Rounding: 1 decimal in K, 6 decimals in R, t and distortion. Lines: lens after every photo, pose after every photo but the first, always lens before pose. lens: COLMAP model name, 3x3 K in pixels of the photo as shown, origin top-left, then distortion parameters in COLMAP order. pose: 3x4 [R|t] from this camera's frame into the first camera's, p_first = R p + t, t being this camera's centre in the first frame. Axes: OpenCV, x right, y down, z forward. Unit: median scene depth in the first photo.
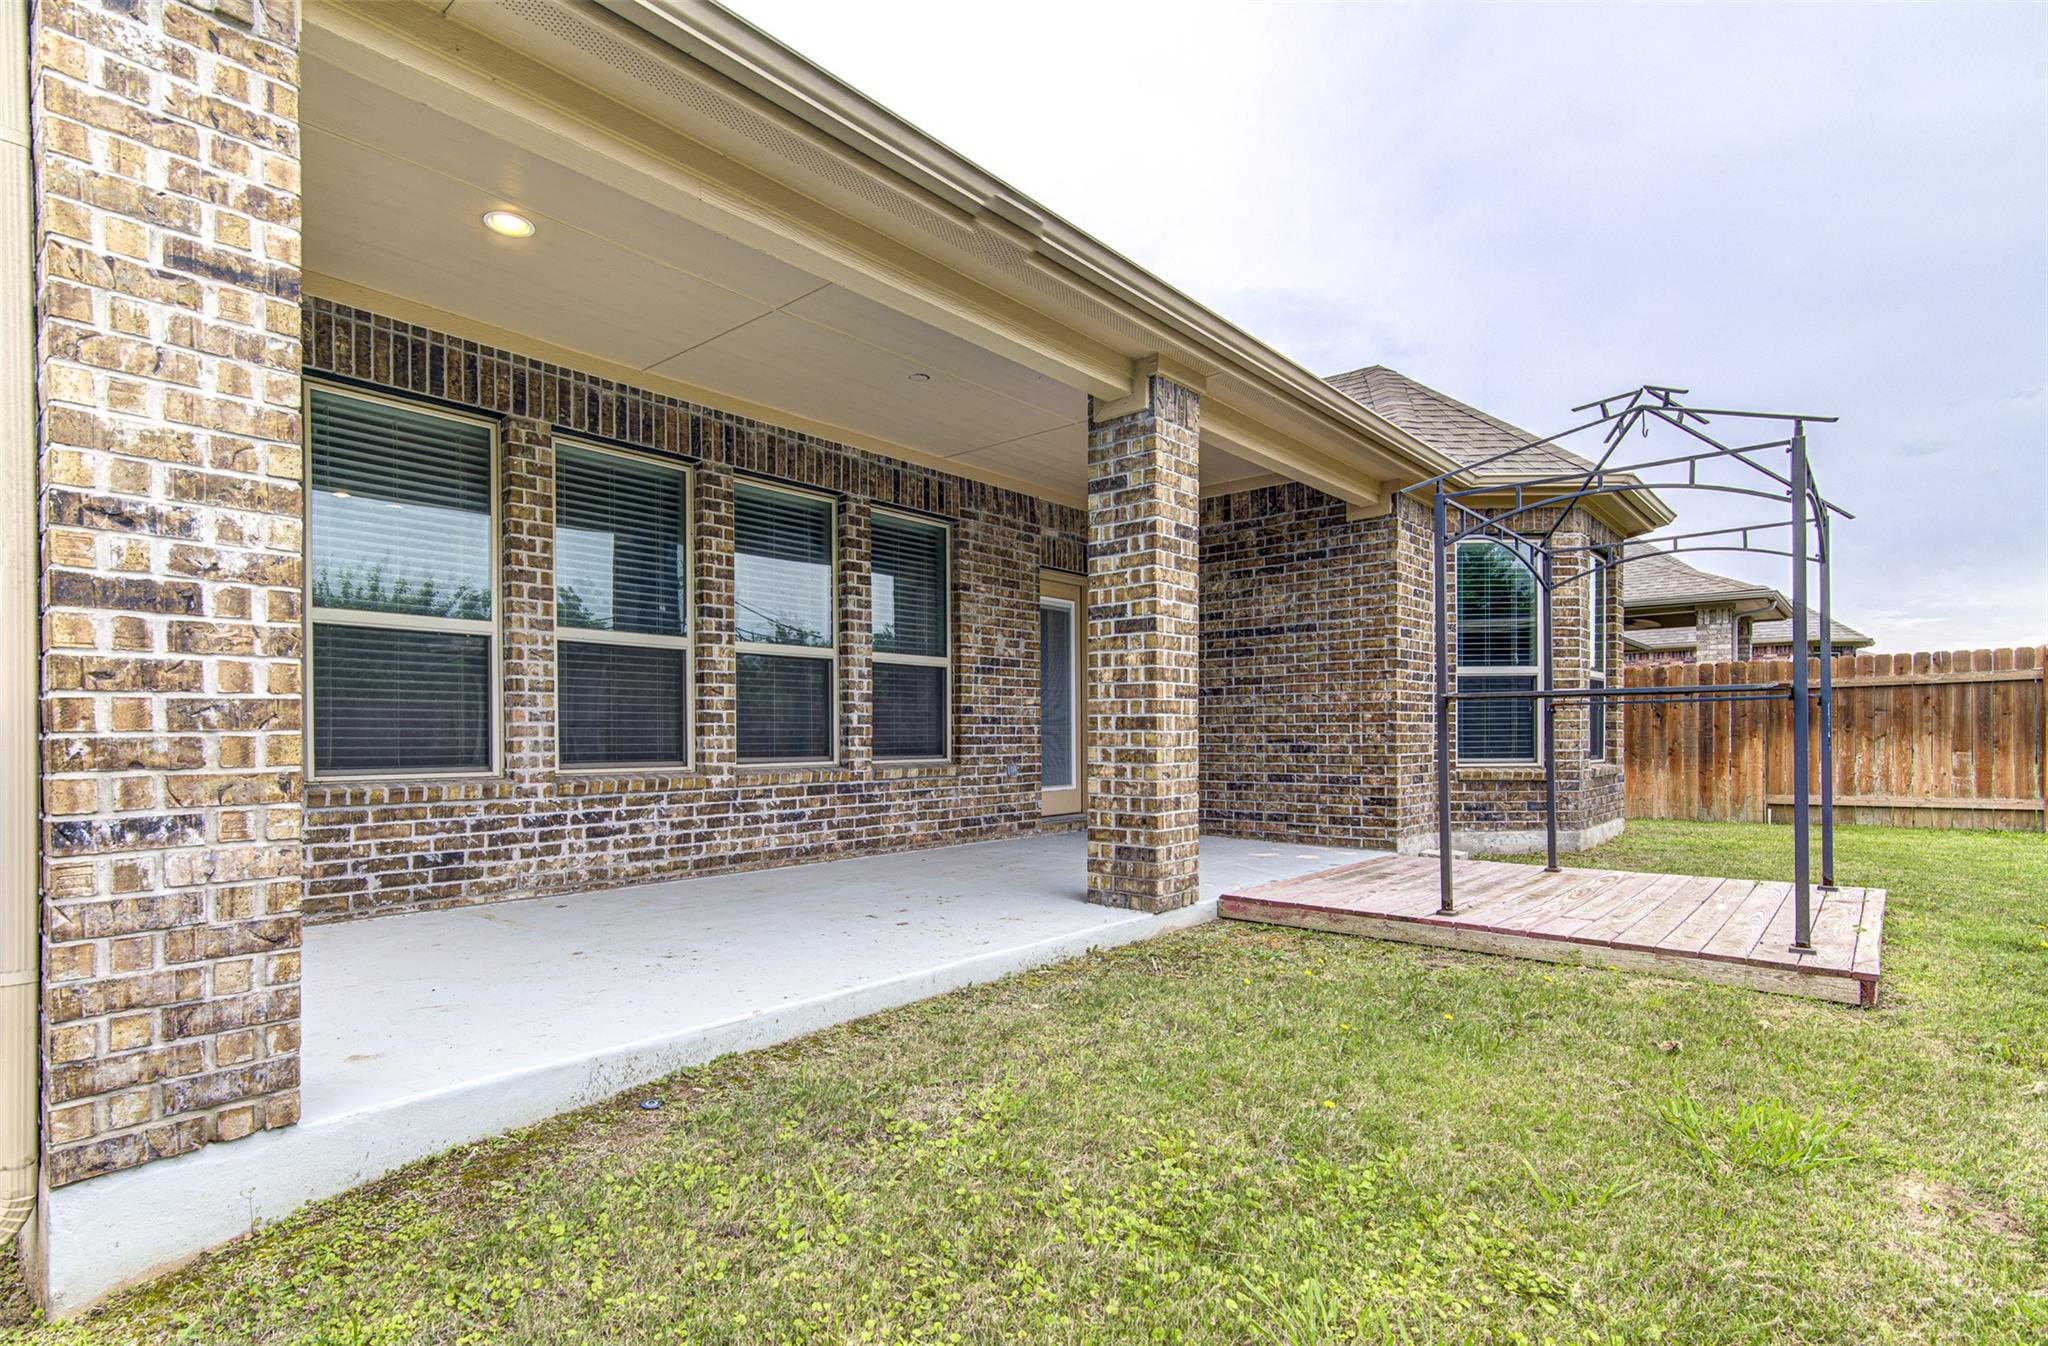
lens RADIAL K [[1035.2, 0, 970.7], [0, 1035.2, 741.8], [0, 0, 1]] dist [0.011855, -0.000539]
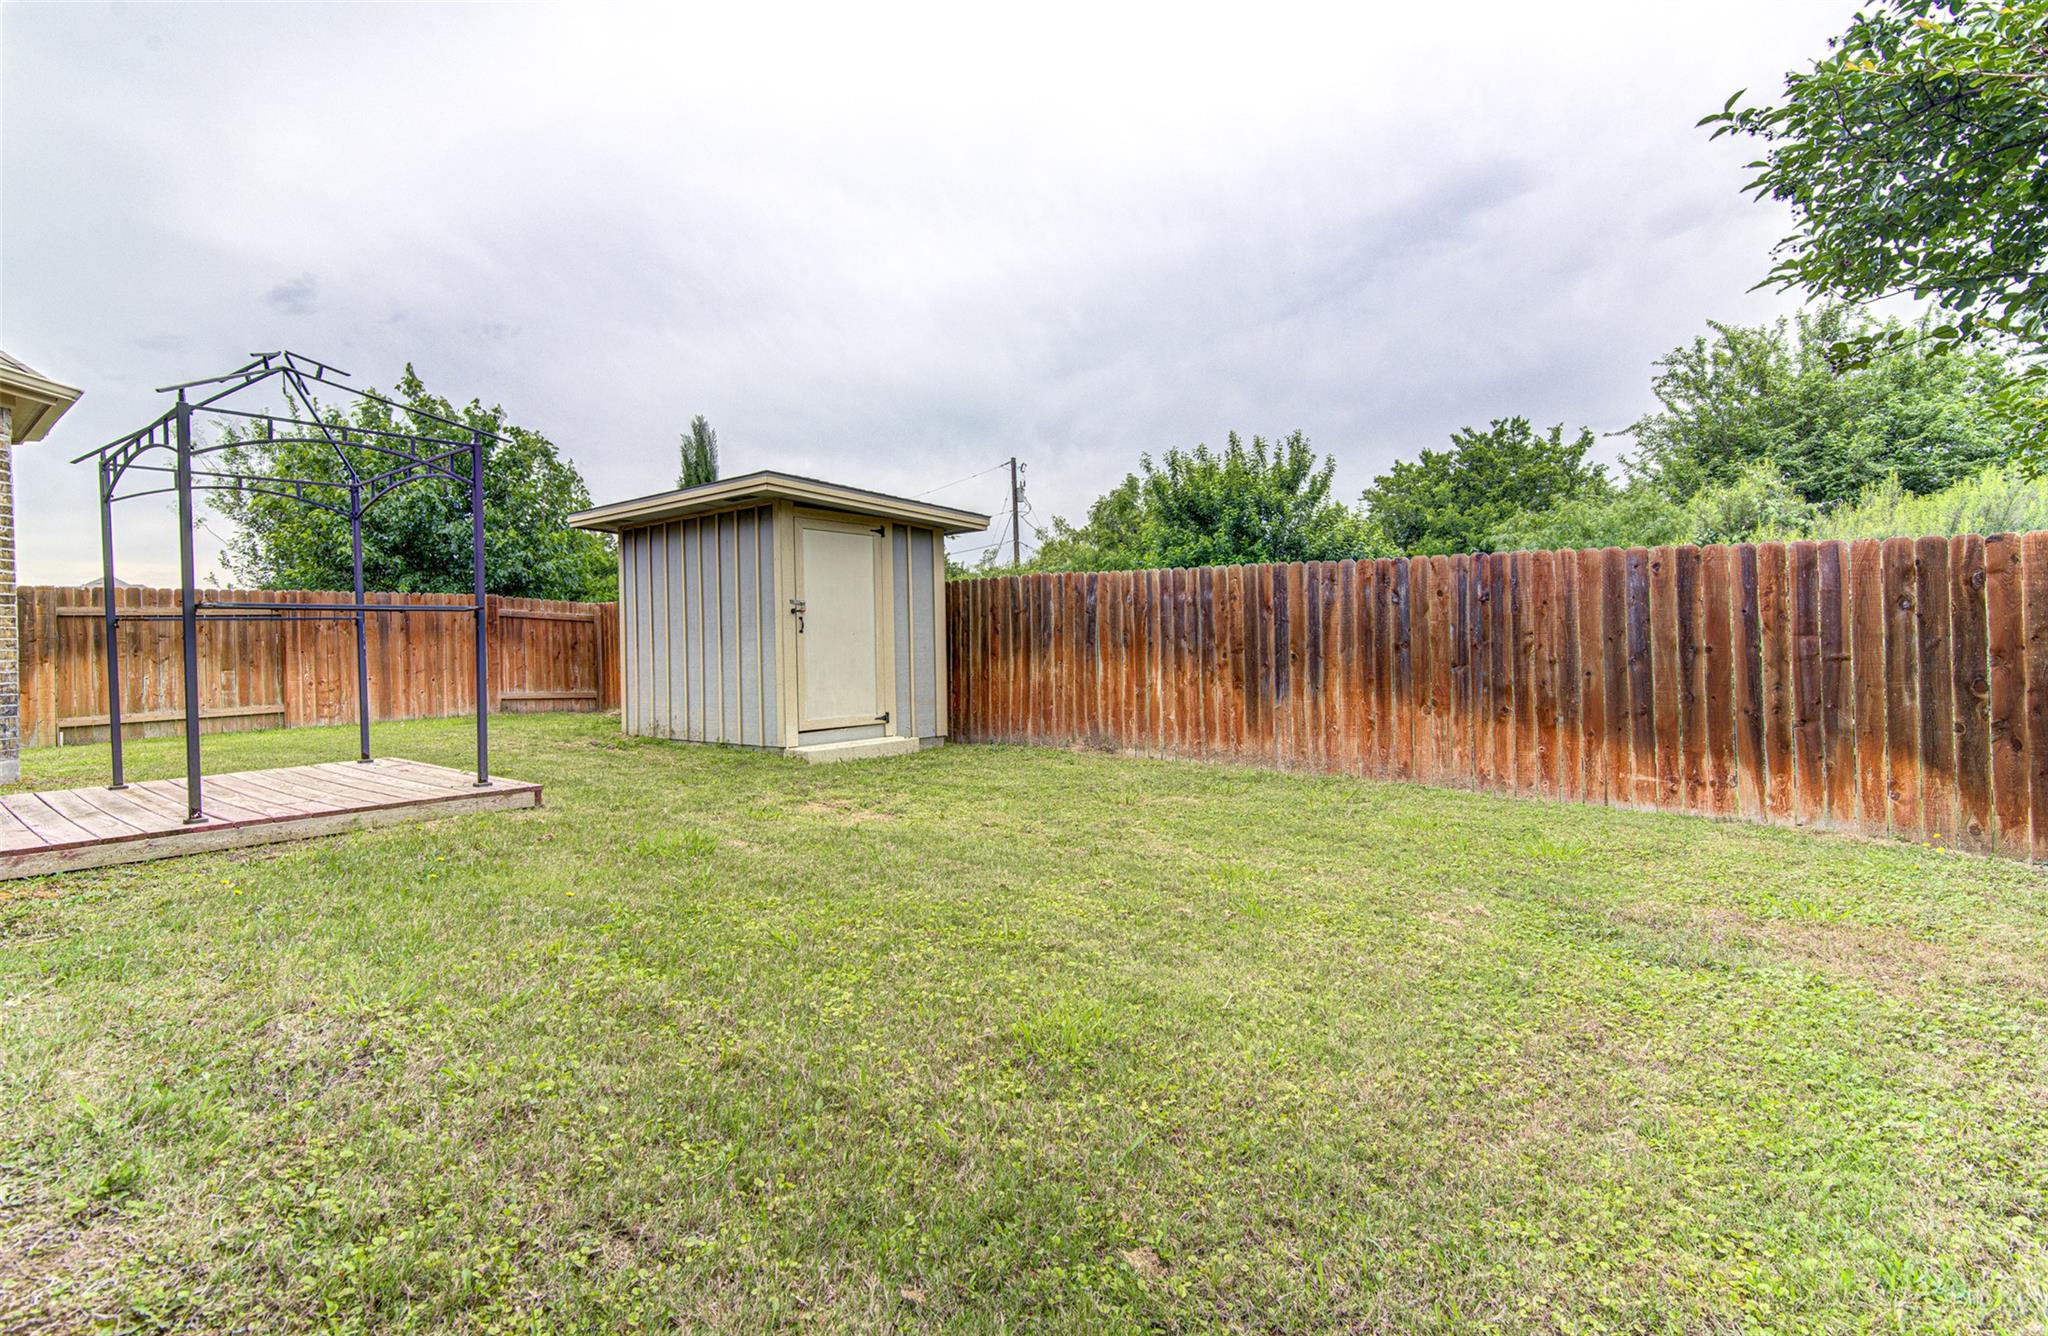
lens RADIAL K [[949.7, 0, 1017.8], [0, 949.7, 648.5], [0, 0, 1]] dist [0.012553, 0.001172]
pose [[-0.048974, 0.001067, 0.998800, -0.472950], [0.028493, 0.999594, 0.000329, 0.018293], [-0.998394, 0.028475, -0.048984, 0.217042]]
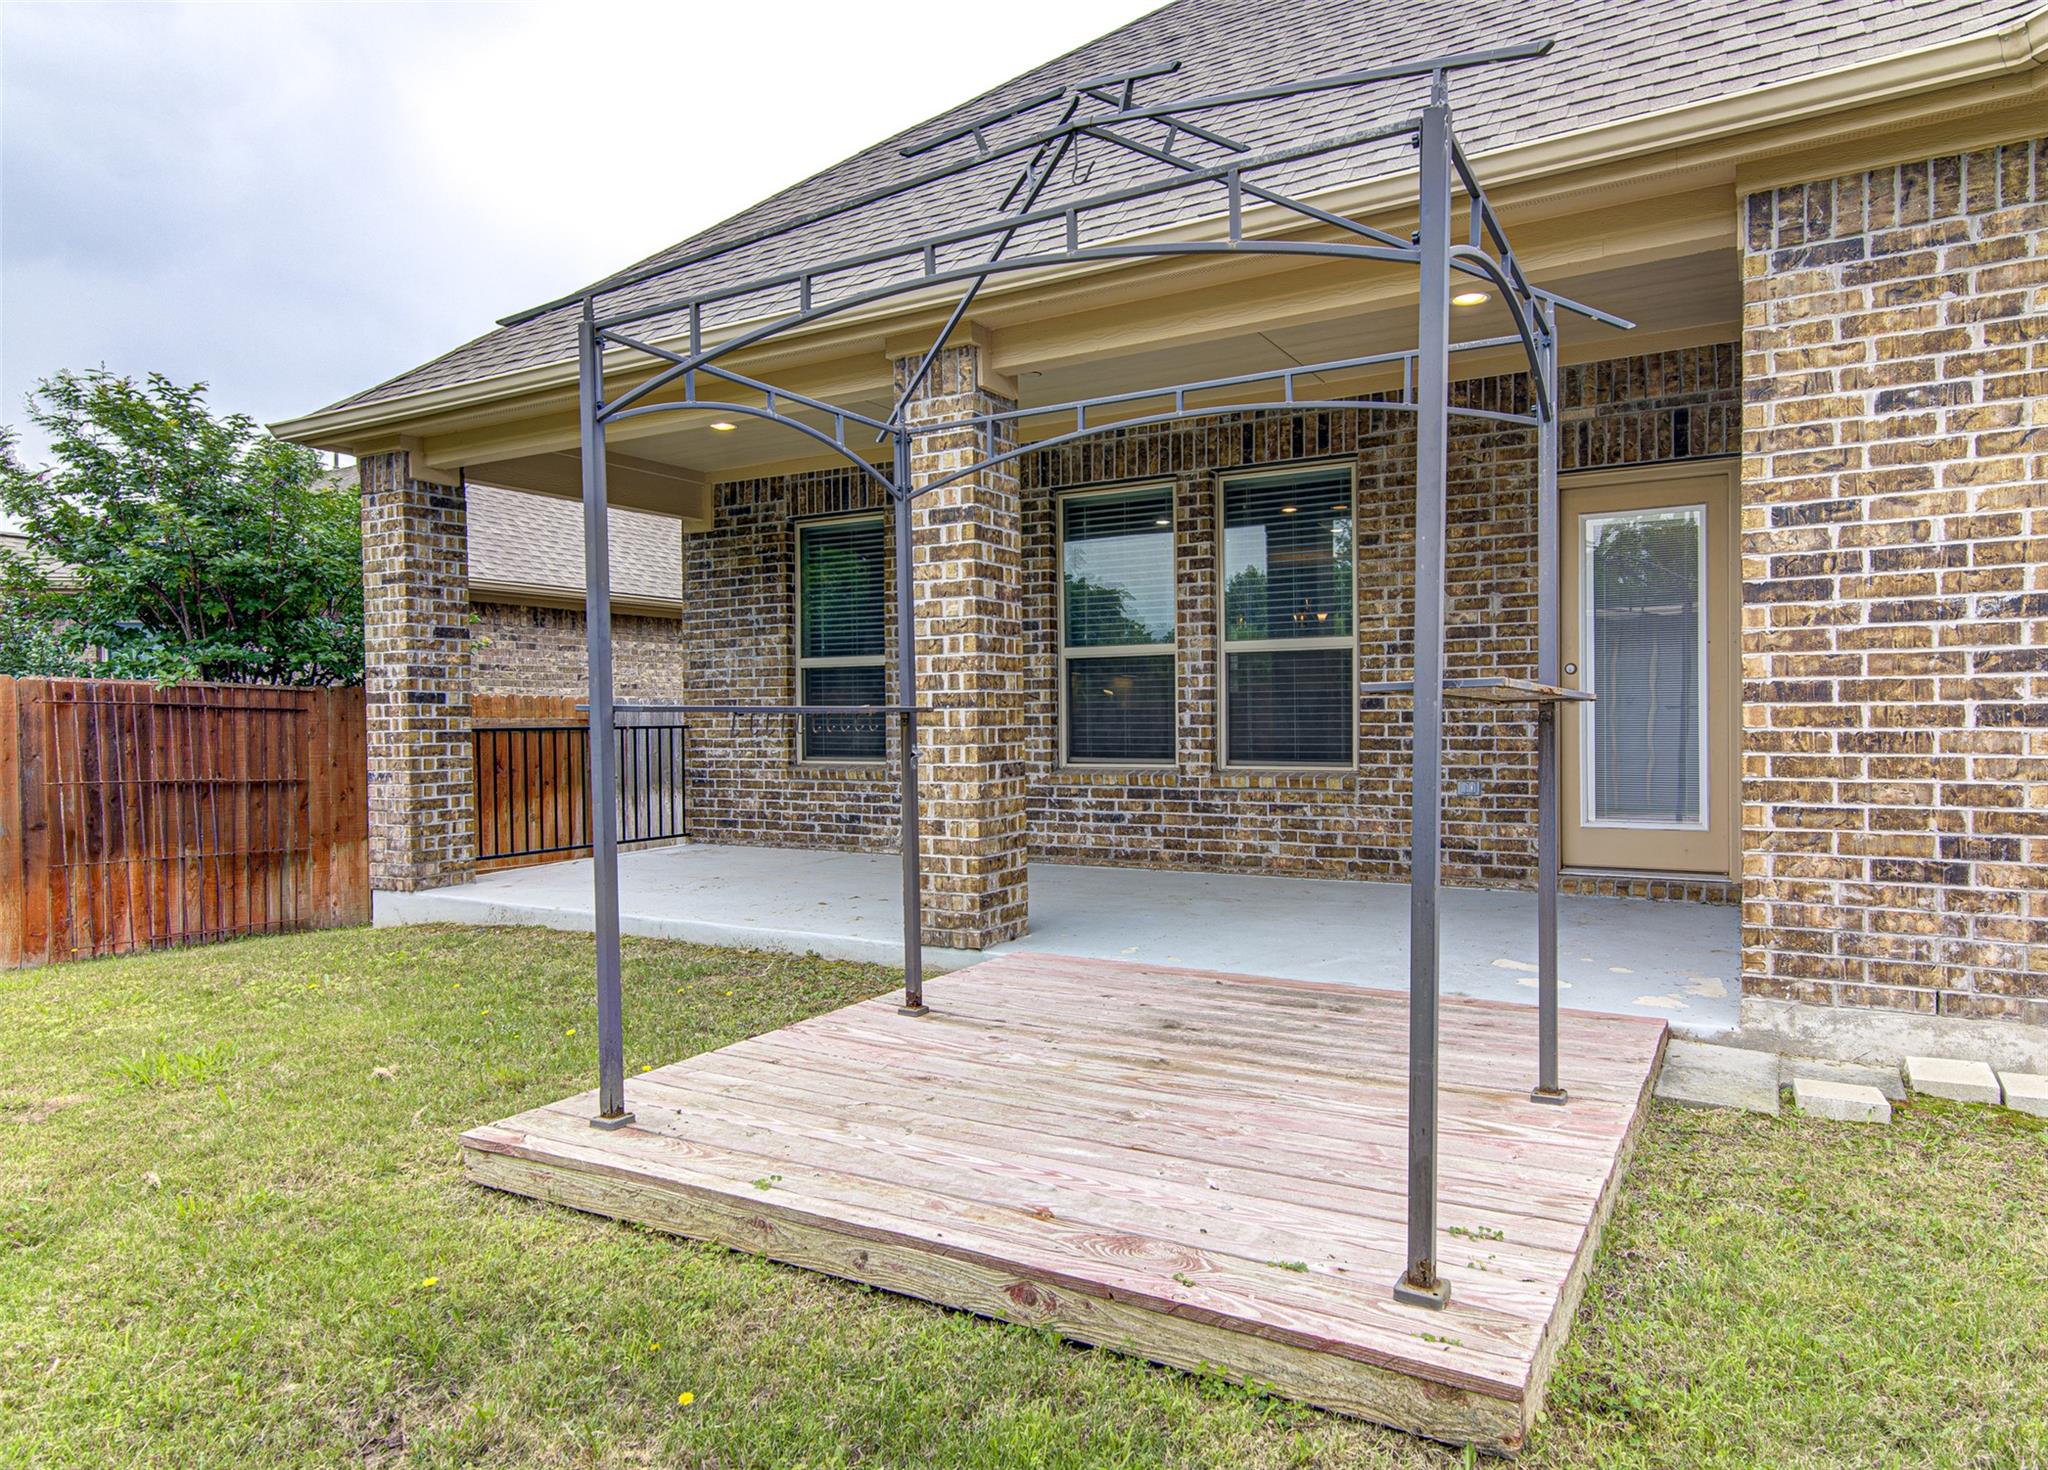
lens RADIAL K [[1240.5, 0, 1018.1], [0, 1240.5, 729.1], [0, 0, 1]] dist [0.017124, -0.000395]
pose [[0.190428, 0.013101, -0.981614, 1.196120], [0.003983, 0.999892, 0.014118, -0.037440], [0.981693, -0.006598, 0.190355, 0.830960]]
